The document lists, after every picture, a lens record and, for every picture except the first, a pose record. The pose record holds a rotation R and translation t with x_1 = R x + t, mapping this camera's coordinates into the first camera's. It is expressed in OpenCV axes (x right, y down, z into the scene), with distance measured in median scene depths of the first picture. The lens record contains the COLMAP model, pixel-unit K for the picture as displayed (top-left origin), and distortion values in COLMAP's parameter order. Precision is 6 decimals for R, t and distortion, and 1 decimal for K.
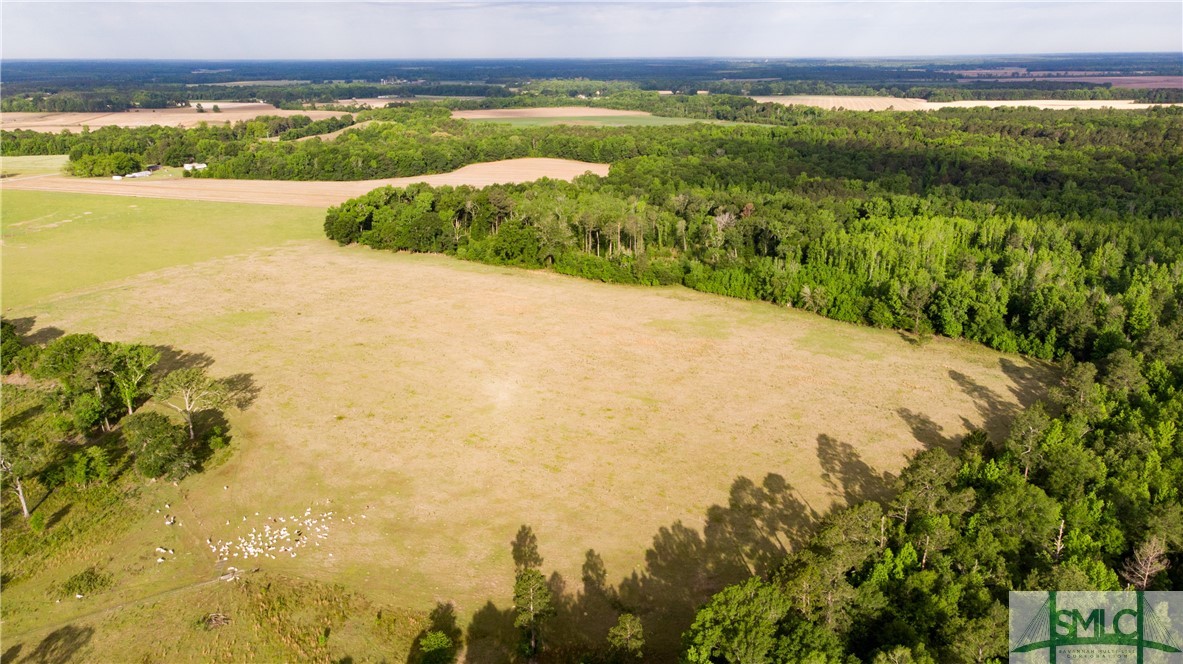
lens RADIAL K [[876.9, 0, 590.5], [0, 876.9, 336.0], [0, 0, 1]] dist [-0.014653, 0.077361]
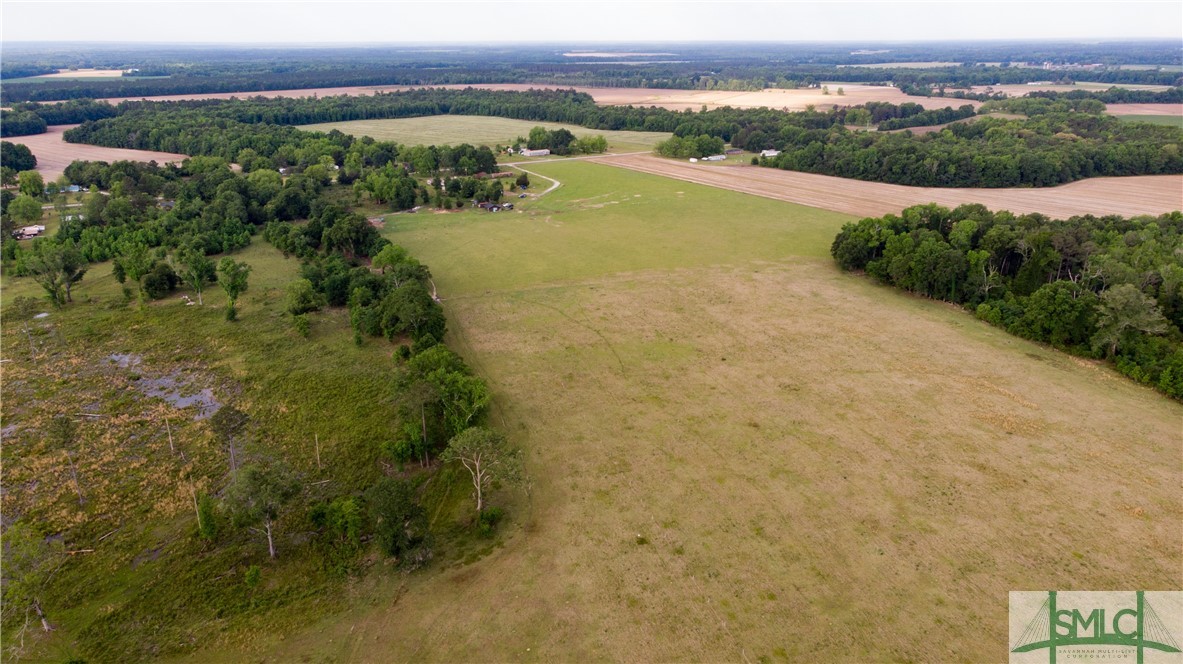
lens RADIAL K [[876.9, 0, 590.5], [0, 876.9, 336.0], [0, 0, 1]] dist [-0.014653, 0.077361]
pose [[0.767707, 0.210263, -0.605322, 0.031459], [-0.197956, 0.976249, 0.088046, -0.044858], [0.609458, 0.052233, 0.791096, 0.126972]]
